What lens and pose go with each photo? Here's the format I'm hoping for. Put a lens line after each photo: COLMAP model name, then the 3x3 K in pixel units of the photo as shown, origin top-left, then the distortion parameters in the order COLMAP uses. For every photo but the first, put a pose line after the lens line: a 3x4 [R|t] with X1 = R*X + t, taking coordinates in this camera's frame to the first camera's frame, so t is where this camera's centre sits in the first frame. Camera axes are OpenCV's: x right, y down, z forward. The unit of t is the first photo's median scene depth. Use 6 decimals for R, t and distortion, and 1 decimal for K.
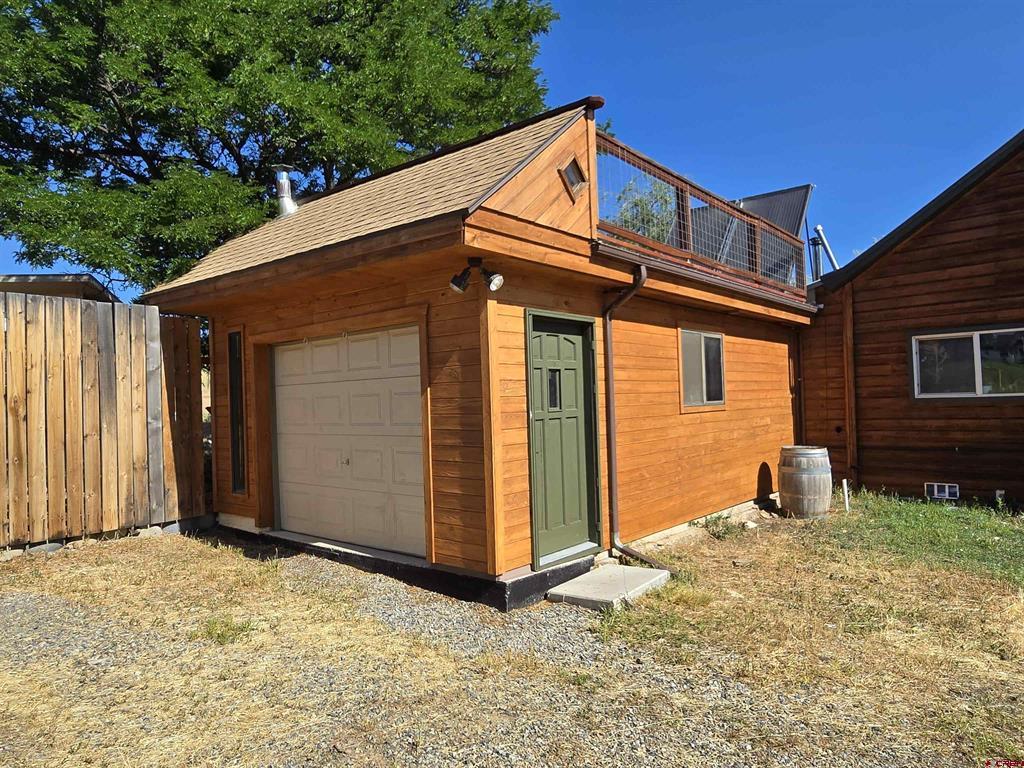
lens RADIAL K [[674.9, 0, 484.3], [0, 674.9, 383.6], [0, 0, 1]] dist [0.003744, 0.000935]
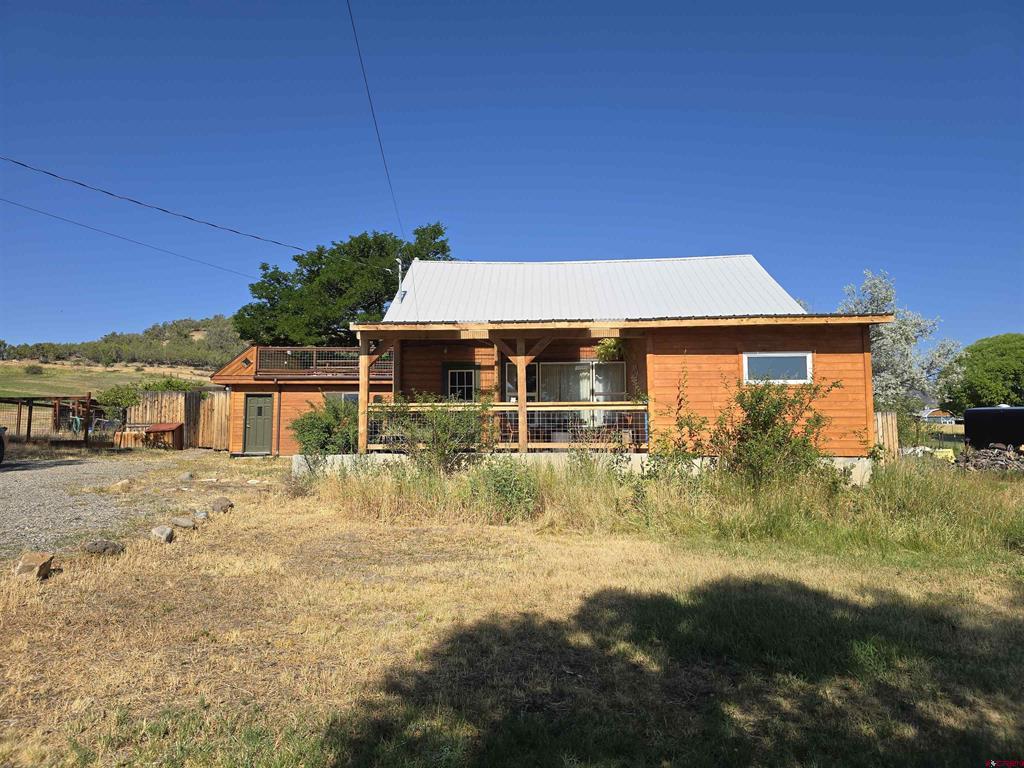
lens RADIAL K [[766.3, 0, 512.0], [0, 766.3, 384.0], [0, 0, 1]] dist [0.046073, -0.002275]
pose [[0.577712, -0.040852, -0.815218, 3.826821], [-0.002540, 0.998652, -0.051844, 0.064443], [0.816237, 0.032021, 0.576830, -0.347015]]
